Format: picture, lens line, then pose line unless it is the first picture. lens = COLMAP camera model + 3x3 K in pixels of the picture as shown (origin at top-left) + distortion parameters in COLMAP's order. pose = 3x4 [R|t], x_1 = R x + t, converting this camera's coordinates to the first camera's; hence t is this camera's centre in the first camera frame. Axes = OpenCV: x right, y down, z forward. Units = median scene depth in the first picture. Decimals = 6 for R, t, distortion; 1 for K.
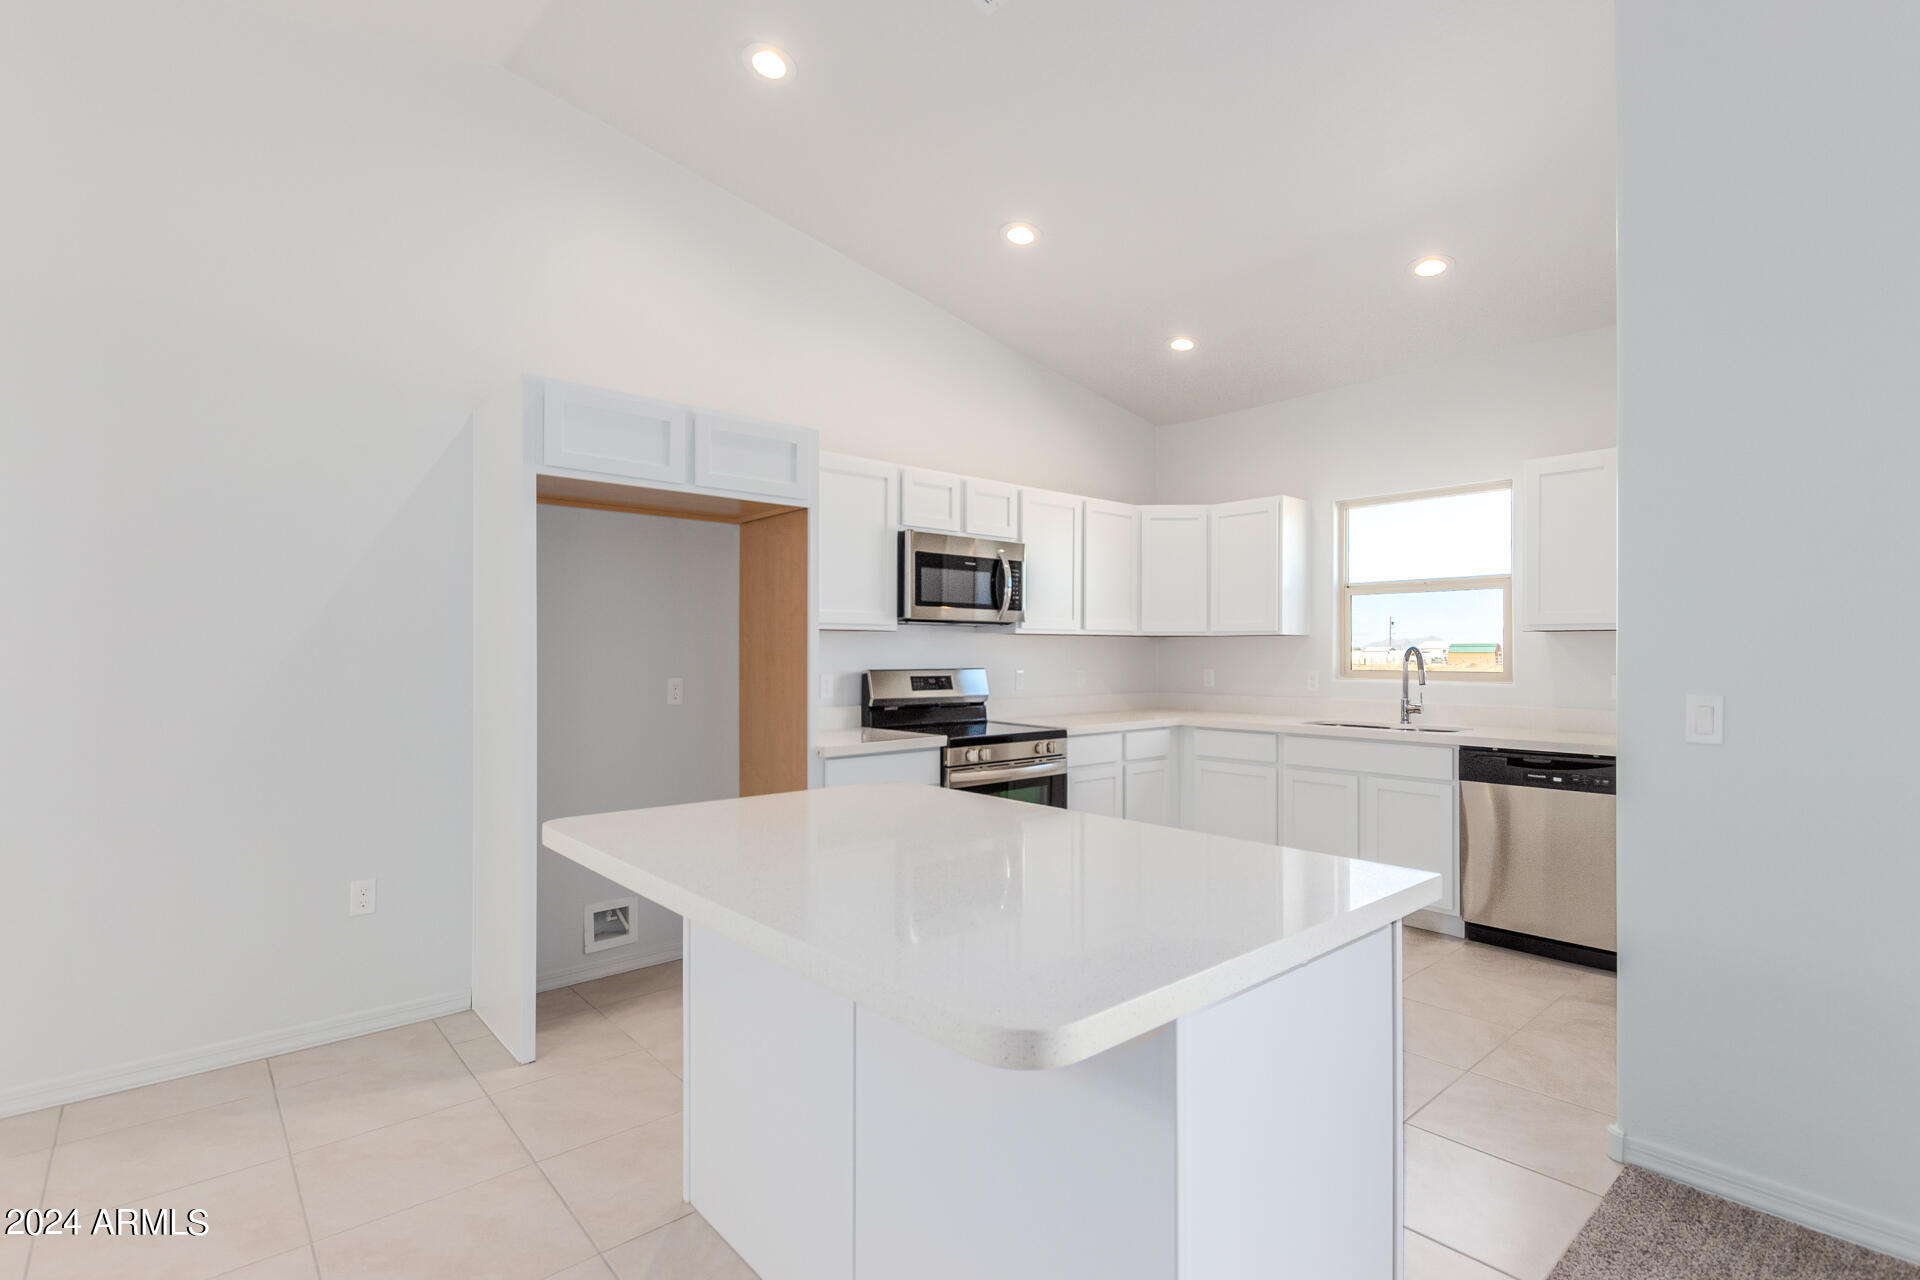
lens RADIAL K [[901.9, 0, 969.3], [0, 901.9, 643.9], [0, 0, 1]] dist [0.002526, -0.001147]
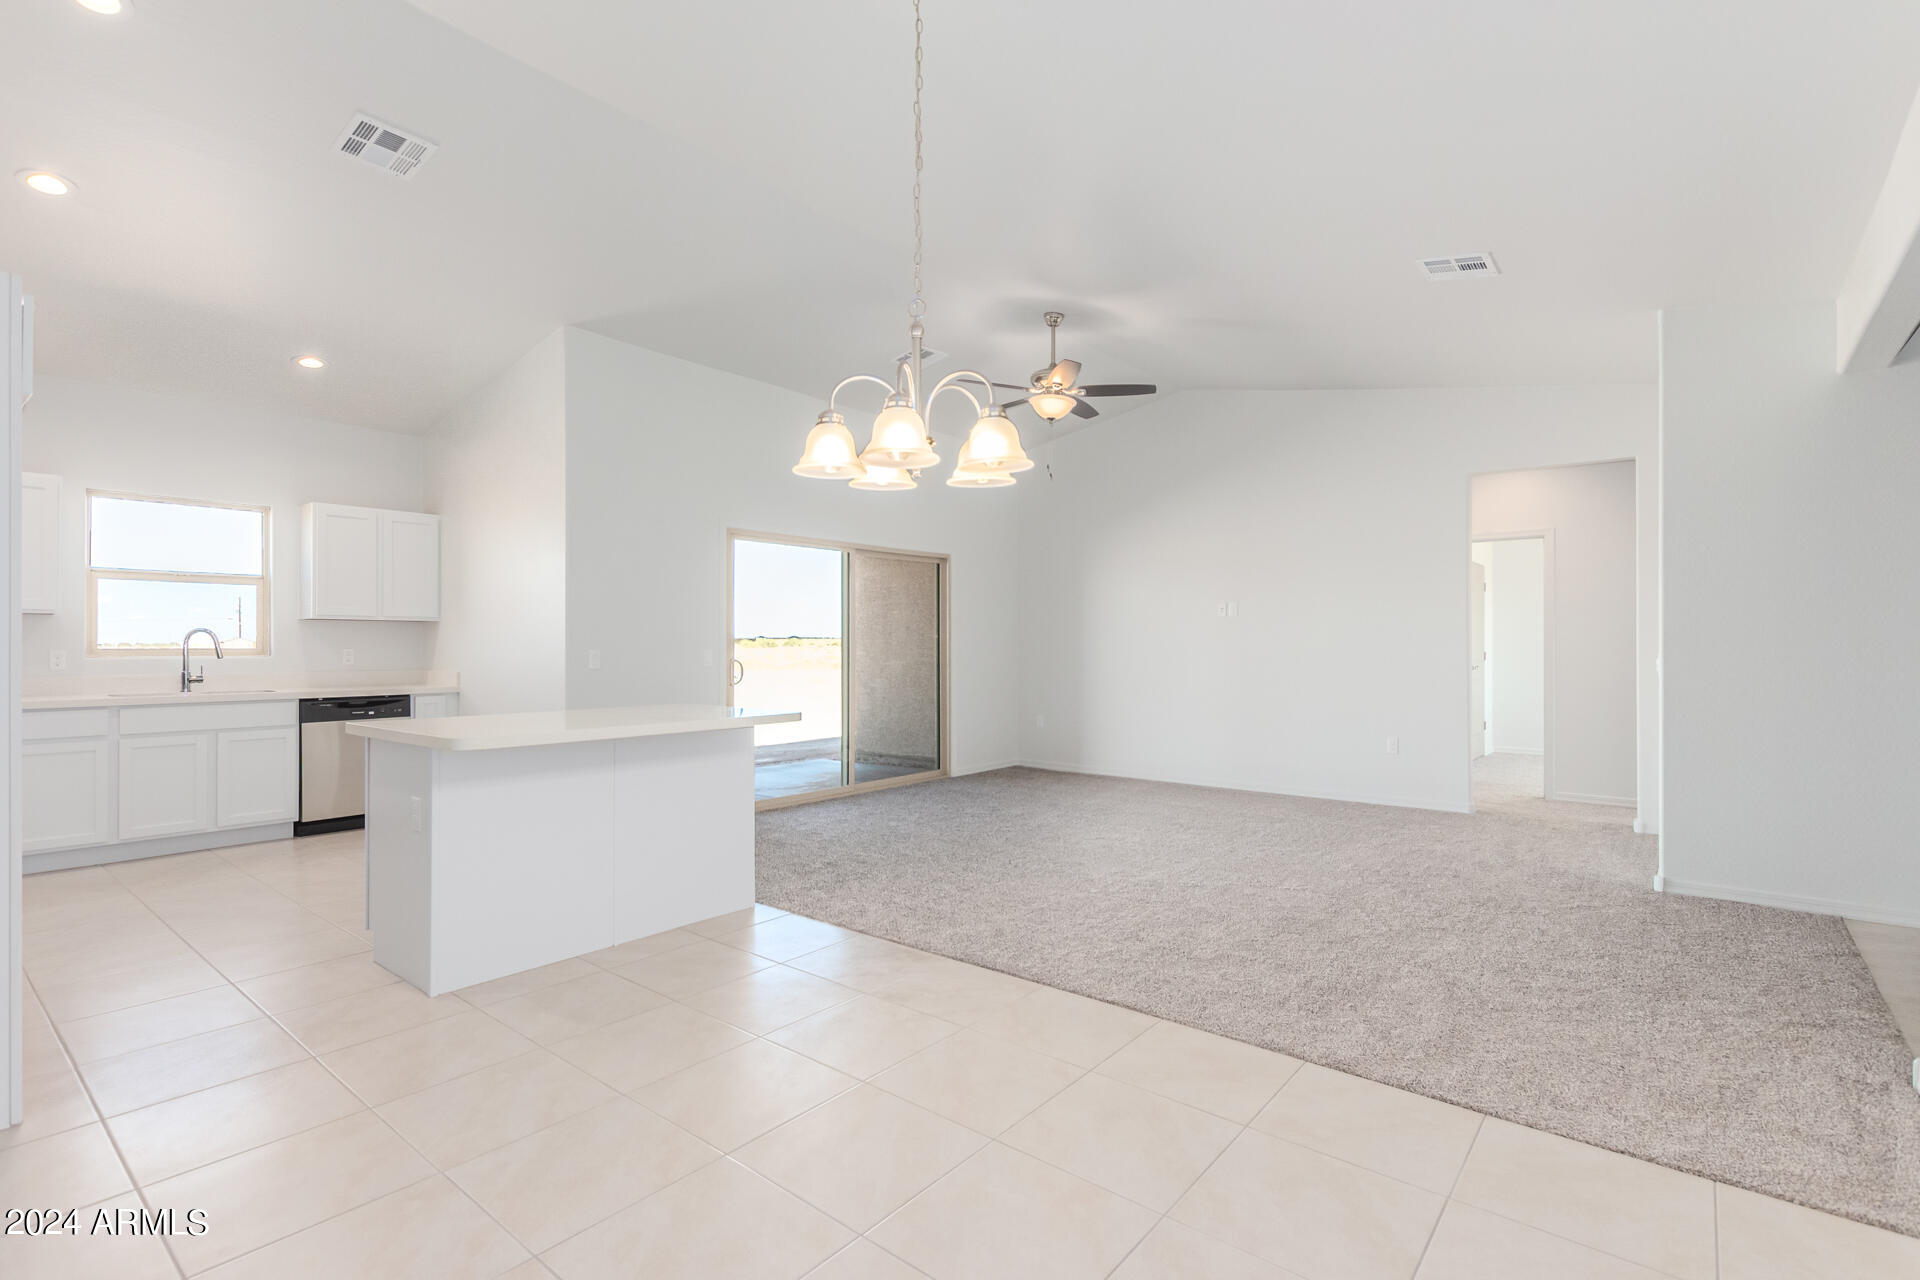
lens RADIAL K [[901.9, 0, 969.3], [0, 901.9, 643.9], [0, 0, 1]] dist [0.002526, -0.001147]
pose [[-0.160668, -0.003078, 0.987004, -0.931814], [-0.009878, 0.999950, 0.001510, 0.013468], [-0.986959, -0.009507, -0.160691, 0.183579]]
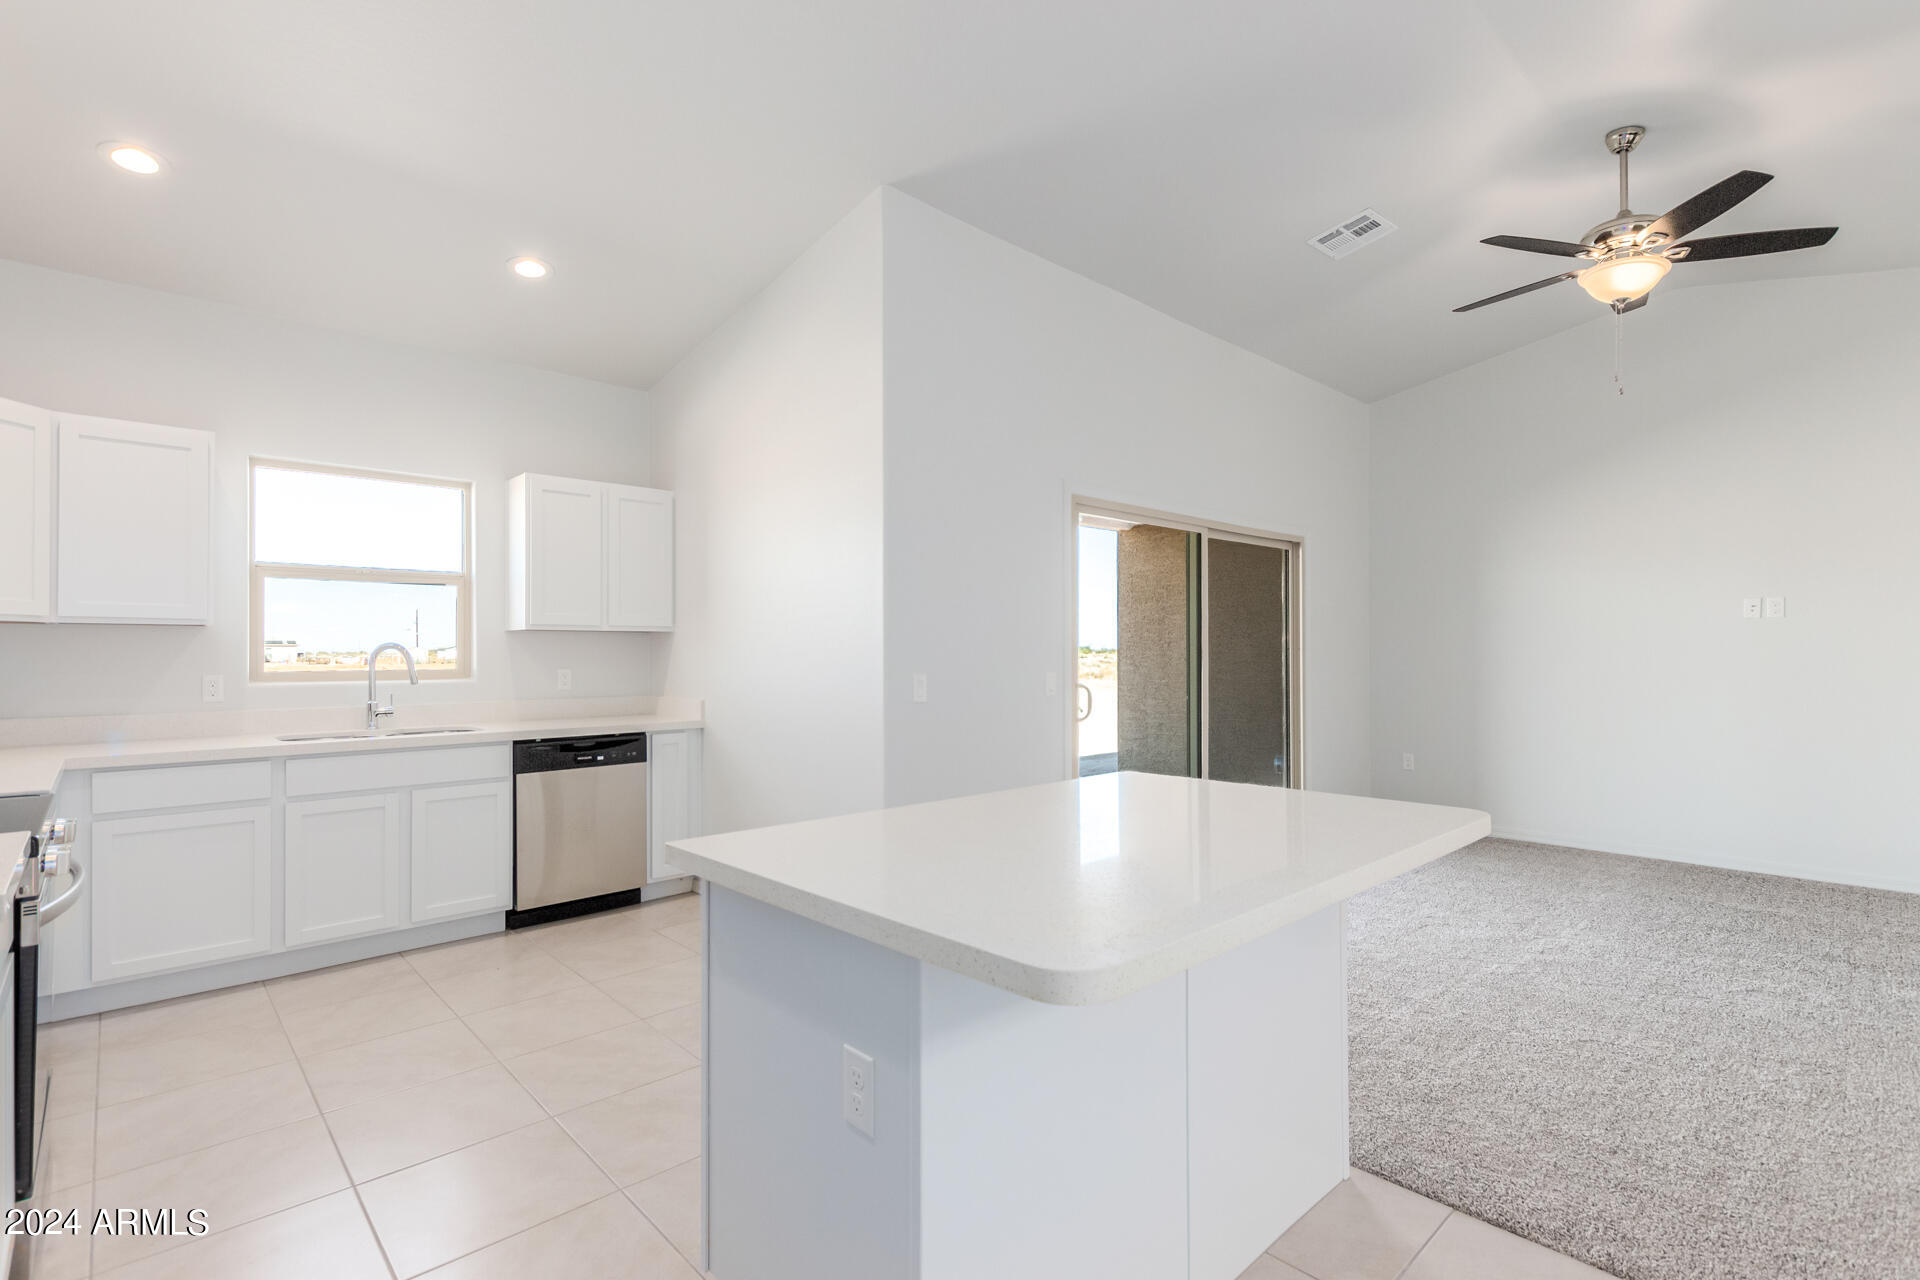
lens RADIAL K [[896.8, 0, 957.0], [0, 896.8, 650.1], [0, 0, 1]] dist [0.002847, 0.000816]
pose [[-0.022086, -0.002456, 0.999753, -0.440815], [-0.006498, 0.999976, 0.002313, 0.004739], [-0.999735, -0.006445, -0.022101, 0.483585]]
